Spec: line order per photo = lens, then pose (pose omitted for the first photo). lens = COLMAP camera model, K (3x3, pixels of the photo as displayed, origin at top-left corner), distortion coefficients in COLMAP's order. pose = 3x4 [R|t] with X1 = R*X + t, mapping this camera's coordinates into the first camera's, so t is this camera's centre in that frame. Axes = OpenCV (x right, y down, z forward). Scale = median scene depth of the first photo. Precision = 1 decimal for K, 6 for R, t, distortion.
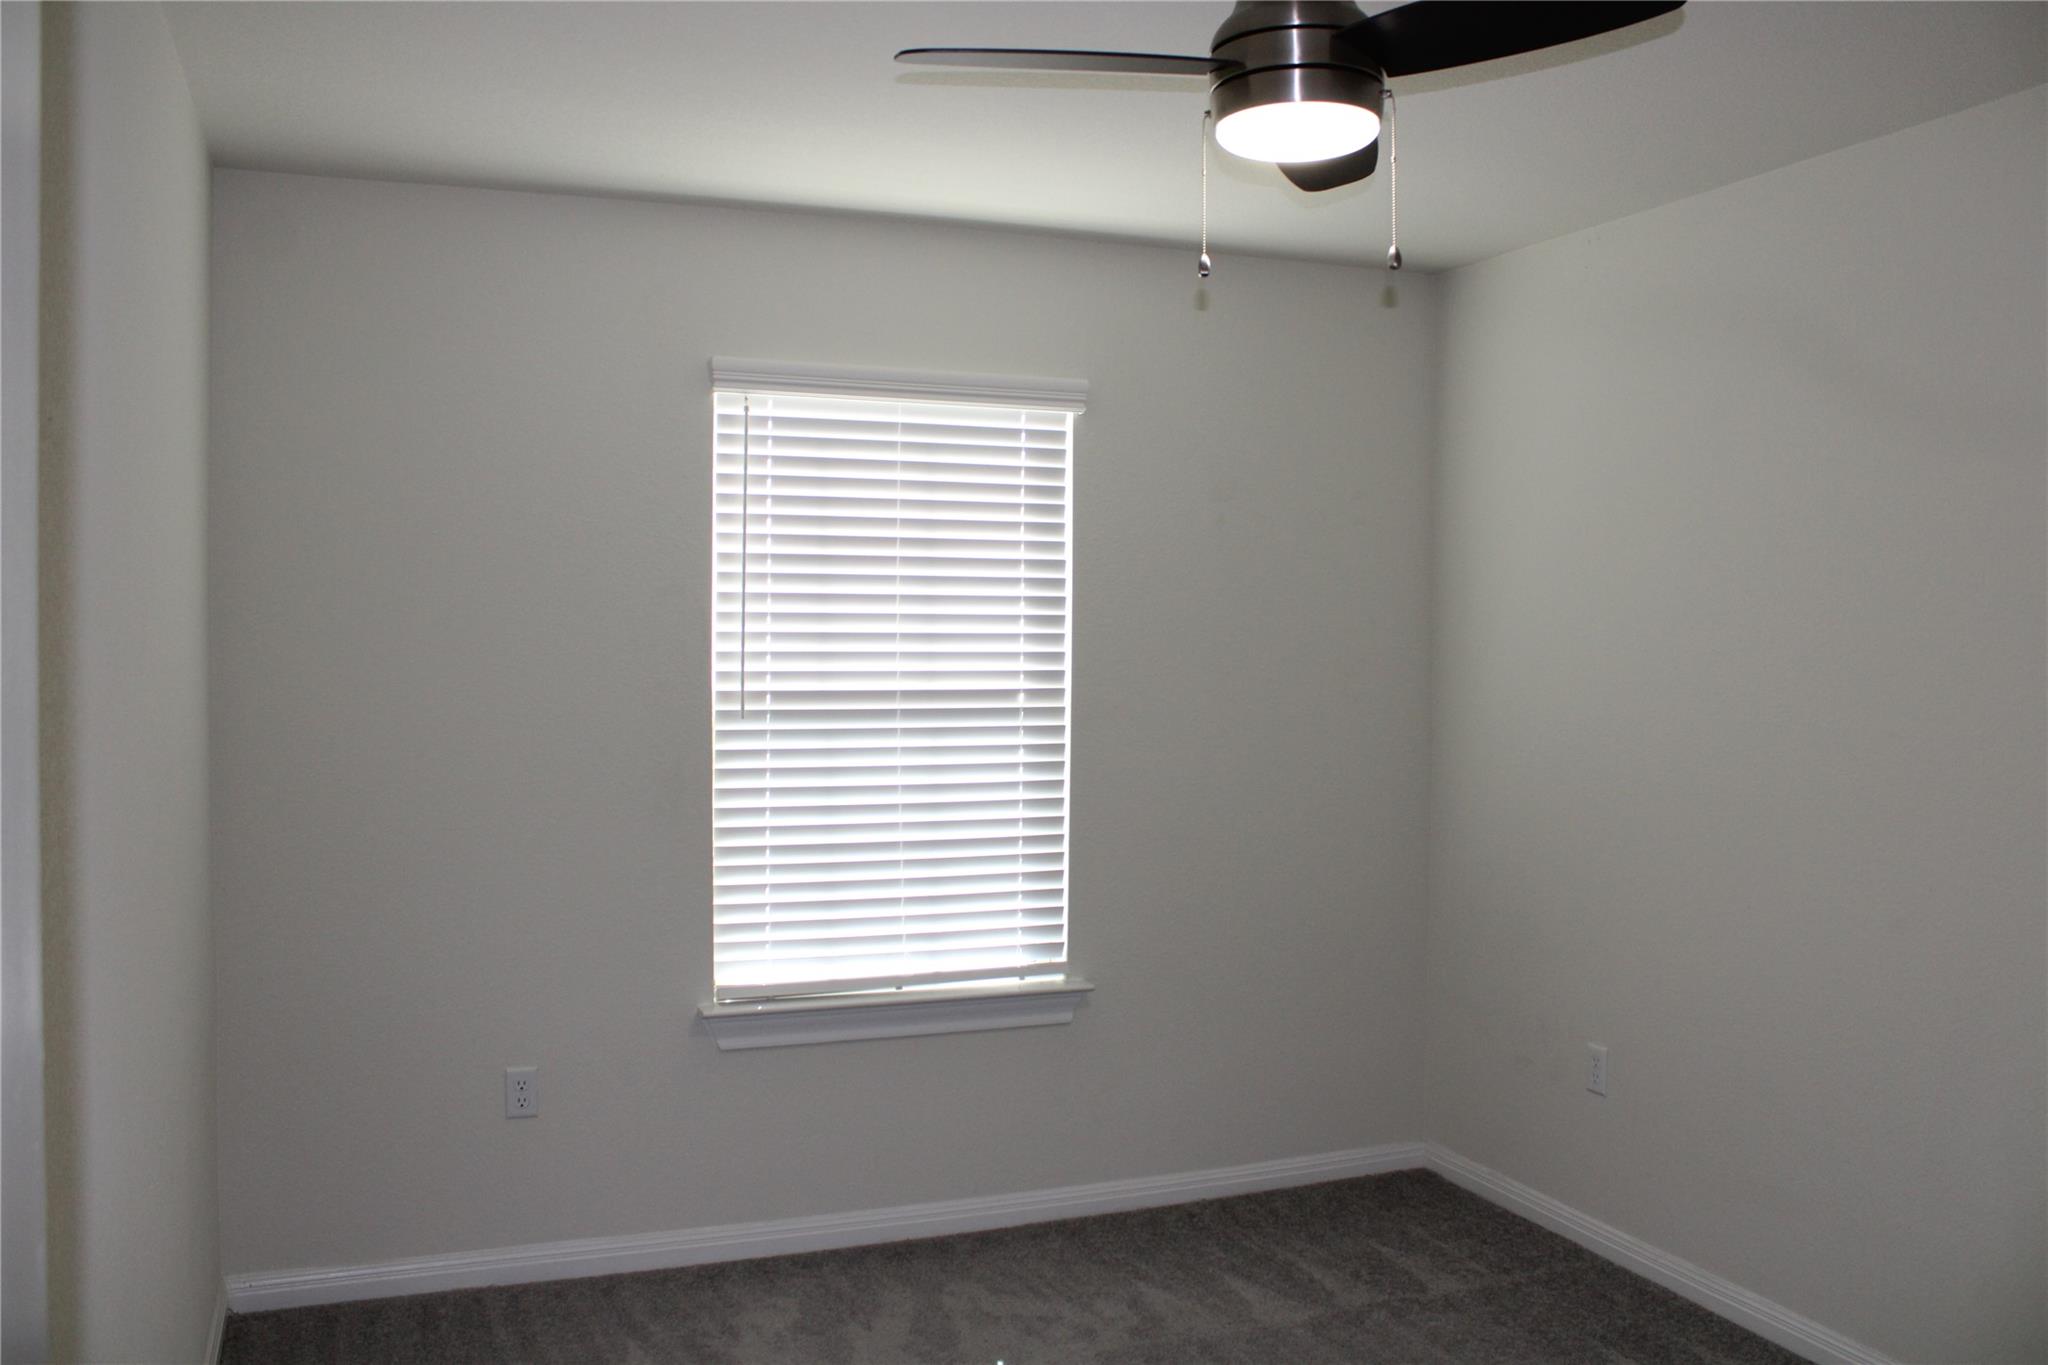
lens RADIAL K [[2016.6, 0, 1041.6], [0, 2016.6, 735.0], [0, 0, 1]] dist [-0.003589, 0.000000]
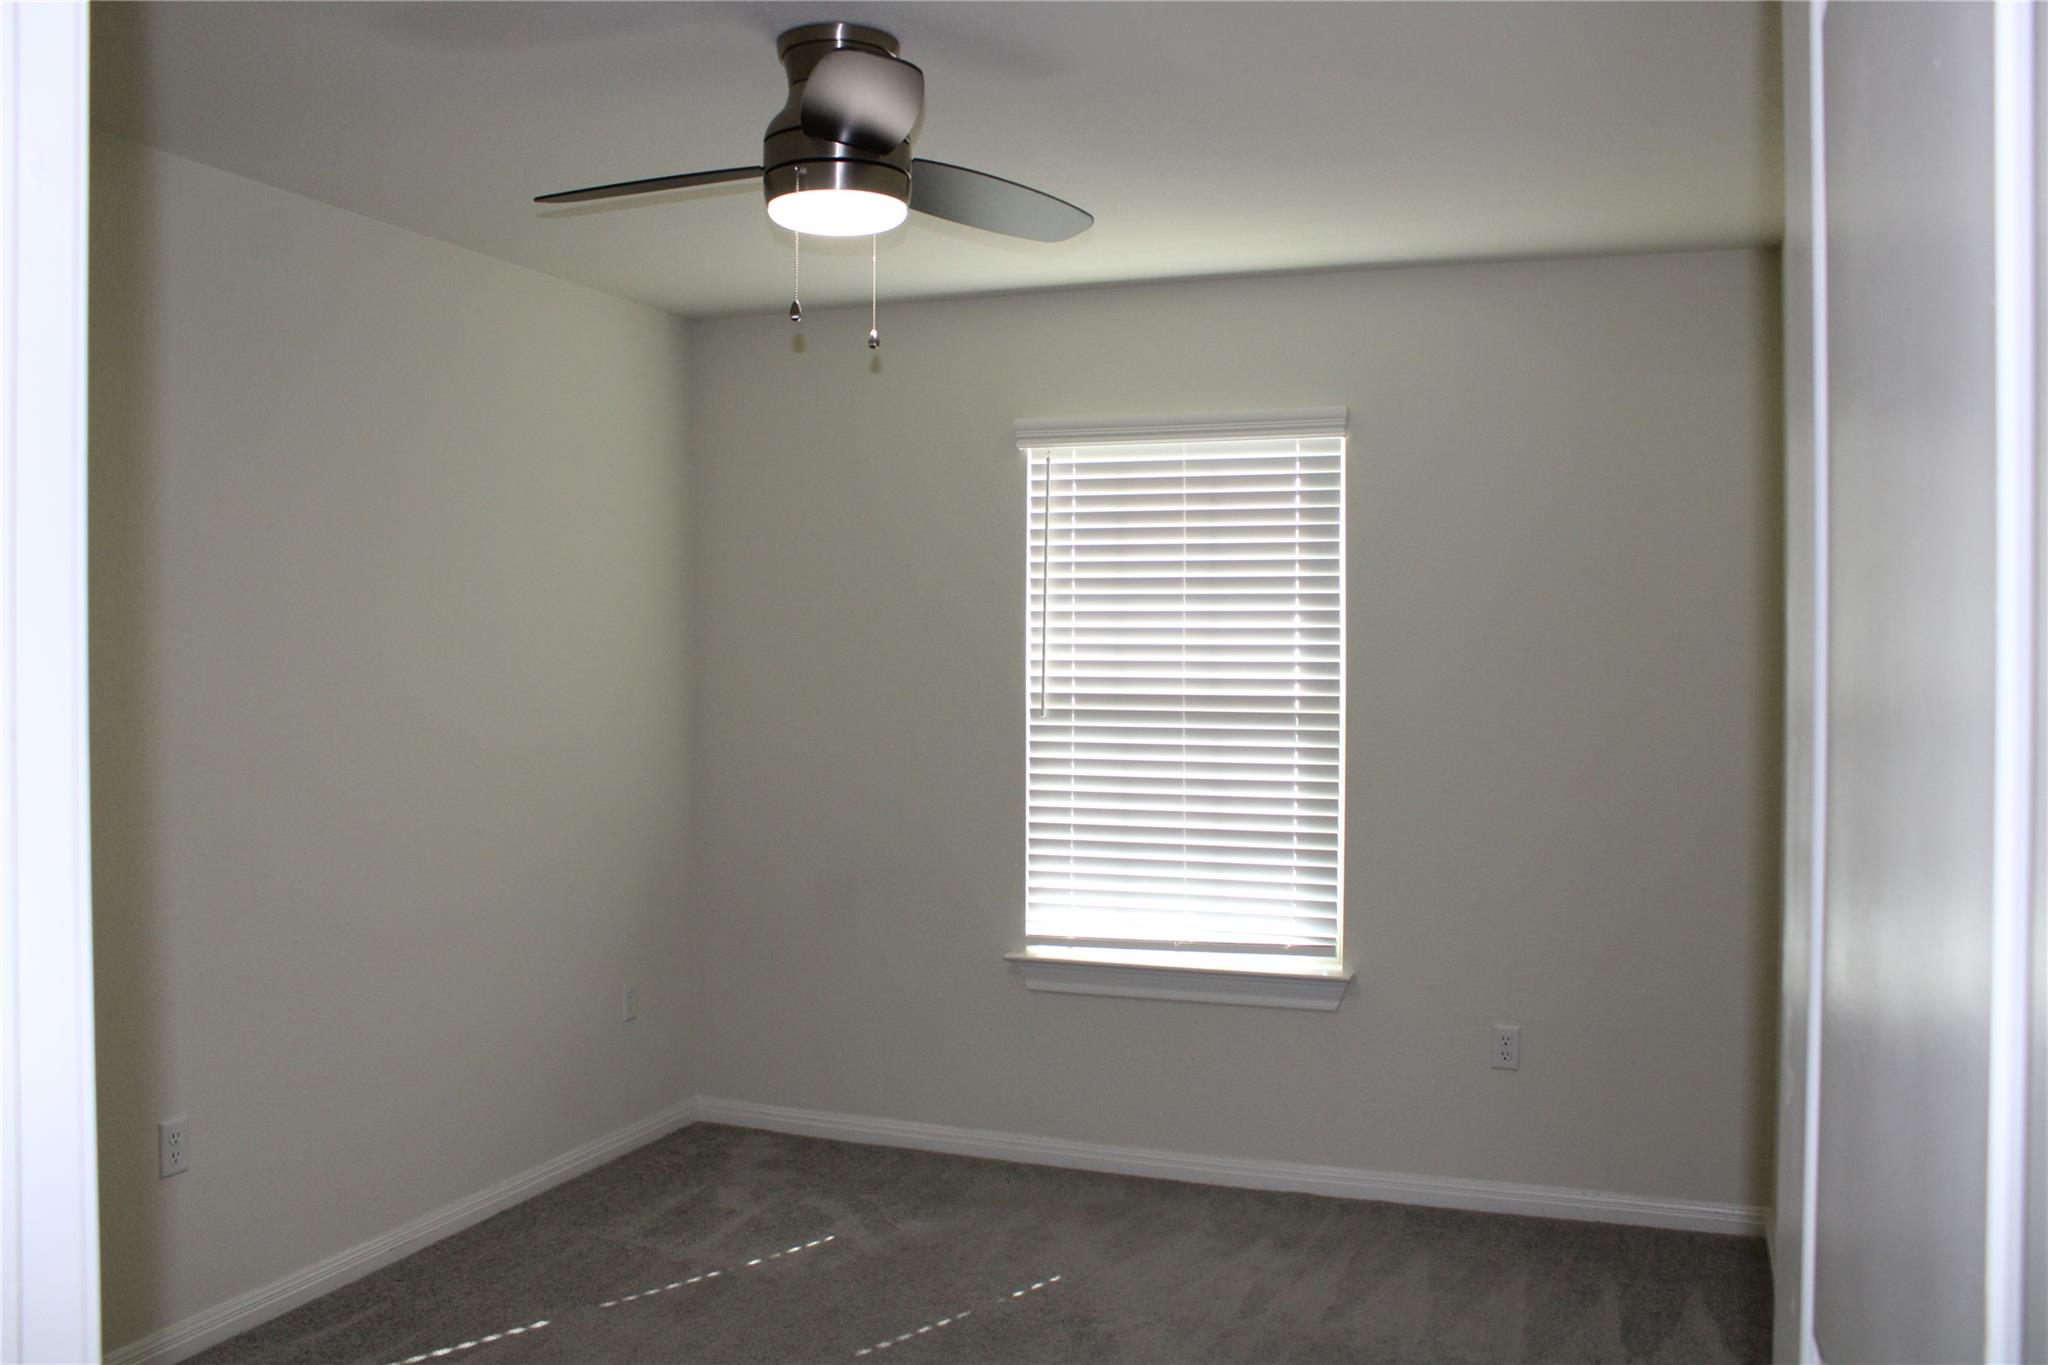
lens RADIAL K [[1719.9, 0, 1013.2], [0, 1719.9, 672.4], [0, 0, 1]] dist [-0.146133, 0.129003]
pose [[0.723866, 0.008638, -0.689887, 0.520282], [-0.036350, 0.999010, -0.025632, -0.006823], [0.688983, 0.043631, 0.723463, 0.234491]]
